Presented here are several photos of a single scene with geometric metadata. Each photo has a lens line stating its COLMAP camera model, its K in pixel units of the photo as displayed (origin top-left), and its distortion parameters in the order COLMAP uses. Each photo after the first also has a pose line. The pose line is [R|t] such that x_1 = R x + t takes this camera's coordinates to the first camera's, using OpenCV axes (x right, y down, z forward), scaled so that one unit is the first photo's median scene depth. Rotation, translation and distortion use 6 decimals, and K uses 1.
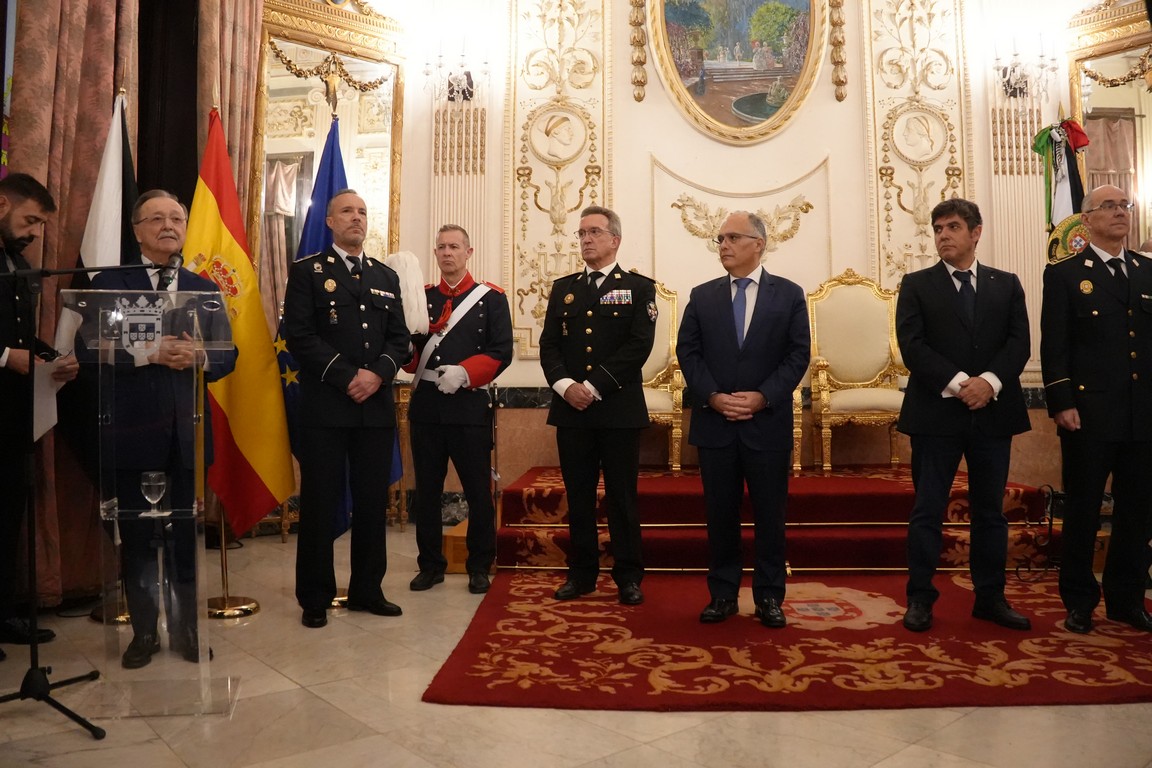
lens RADIAL K [[917.8, 0, 573.1], [0, 917.8, 381.9], [0, 0, 1]] dist [-0.202740, 0.124736]
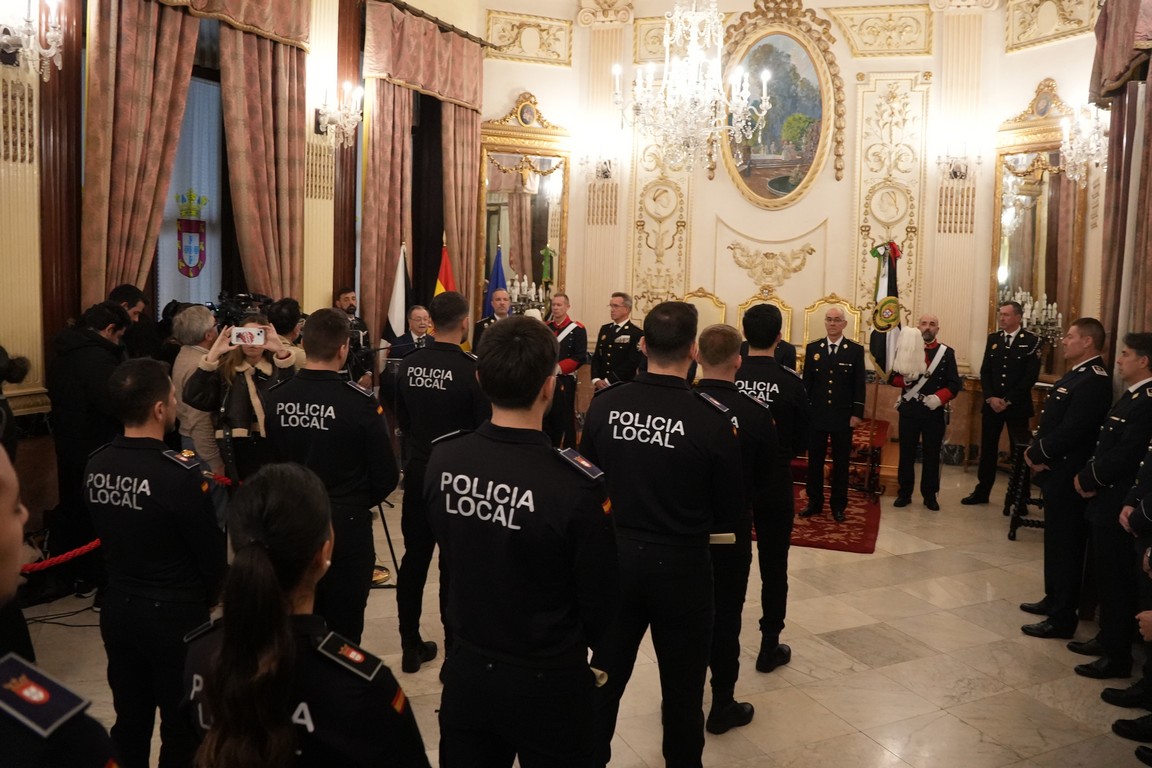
lens RADIAL K [[917.8, 0, 573.1], [0, 917.8, 381.9], [0, 0, 1]] dist [-0.202740, 0.124736]
pose [[0.949751, 0.061489, -0.306908, 0.361354], [-0.022482, 0.991383, 0.129052, -0.161523], [0.312198, -0.115668, 0.942949, -0.636134]]
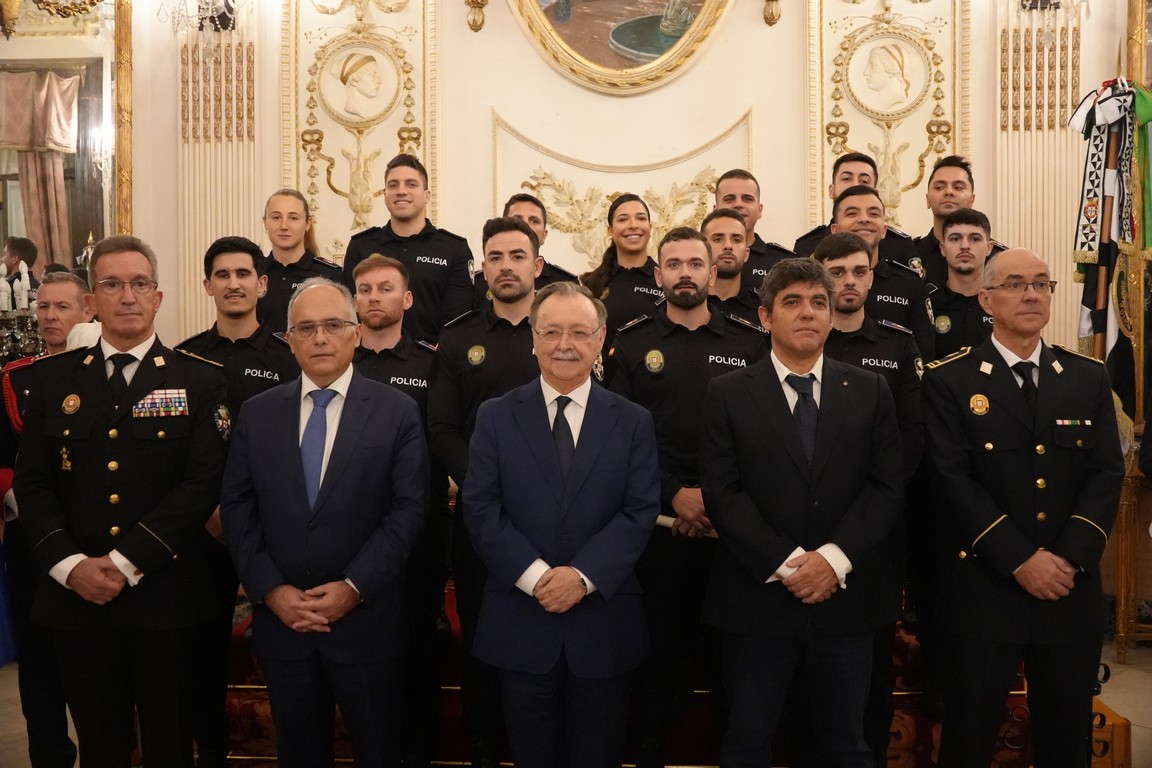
lens RADIAL K [[1243.9, 0, 582.3], [0, 1243.9, 385.5], [0, 0, 1]] dist [-0.111899, 0.272159]
pose [[0.999931, -0.007526, 0.009002, 0.146575], [0.007126, 0.999021, 0.043670, -0.083263], [-0.009322, -0.043602, 0.999005, 0.047328]]
